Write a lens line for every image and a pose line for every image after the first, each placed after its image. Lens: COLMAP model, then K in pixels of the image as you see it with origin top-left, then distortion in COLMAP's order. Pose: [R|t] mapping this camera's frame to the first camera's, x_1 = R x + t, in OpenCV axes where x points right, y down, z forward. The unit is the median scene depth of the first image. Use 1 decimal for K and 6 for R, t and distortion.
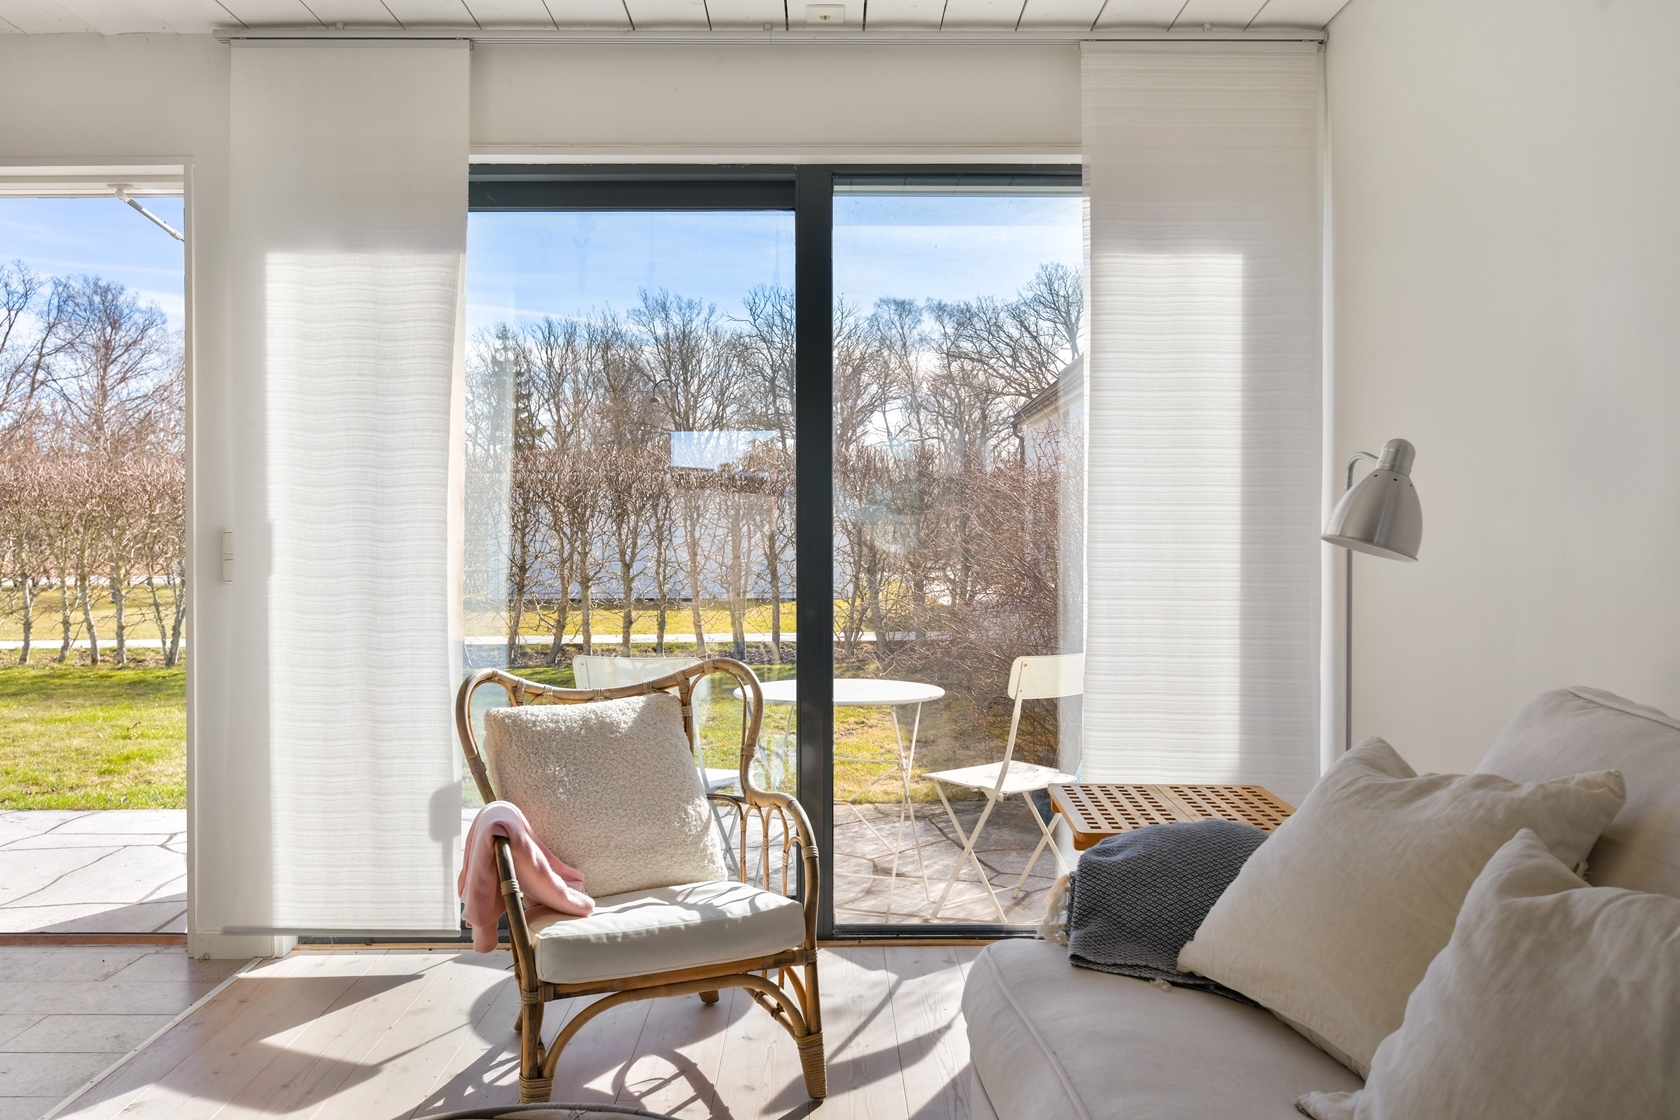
lens RADIAL K [[1226.0, 0, 839.1], [0, 1226.0, 530.1], [0, 0, 1]] dist [0.002857, -0.008525]
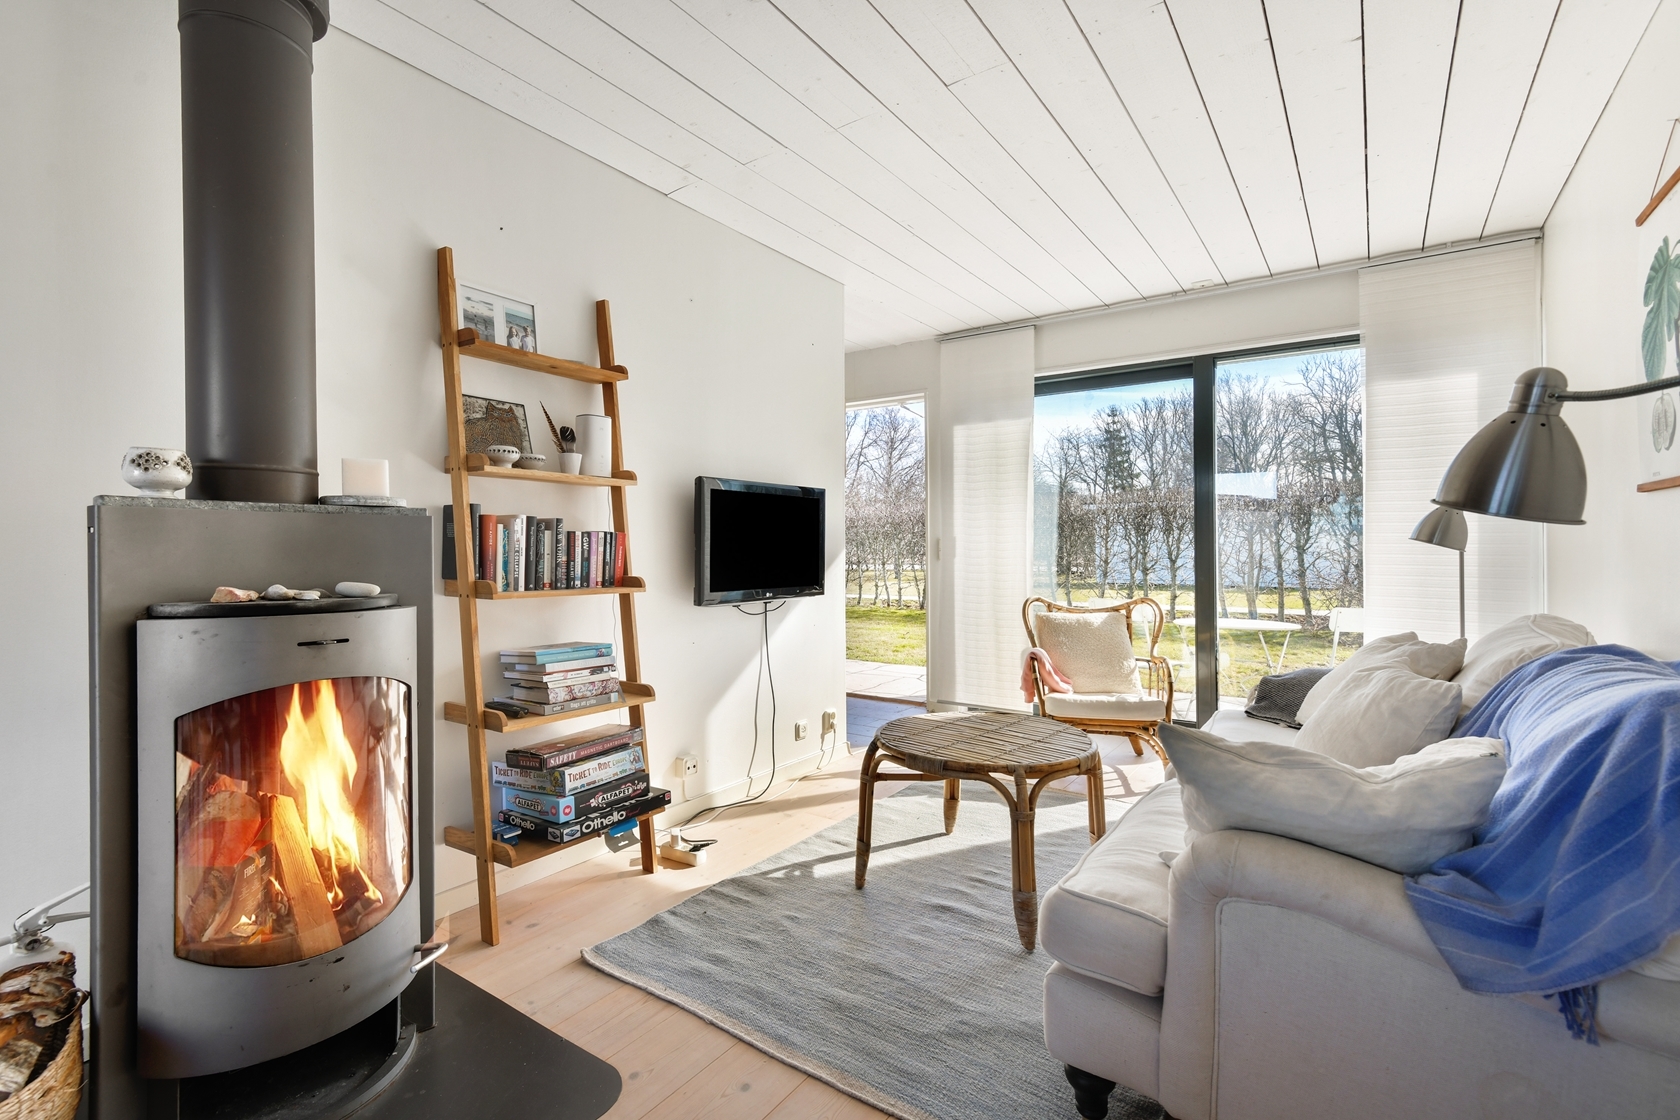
lens RADIAL K [[770.9, 0, 838.4], [0, 770.9, 538.9], [0, 0, 1]] dist [0.000402, 0.000056]
pose [[0.820715, -0.003897, -0.571324, 0.193550], [0.003118, 0.999992, -0.002342, 0.003092], [0.571329, 0.000140, 0.820721, -0.344642]]
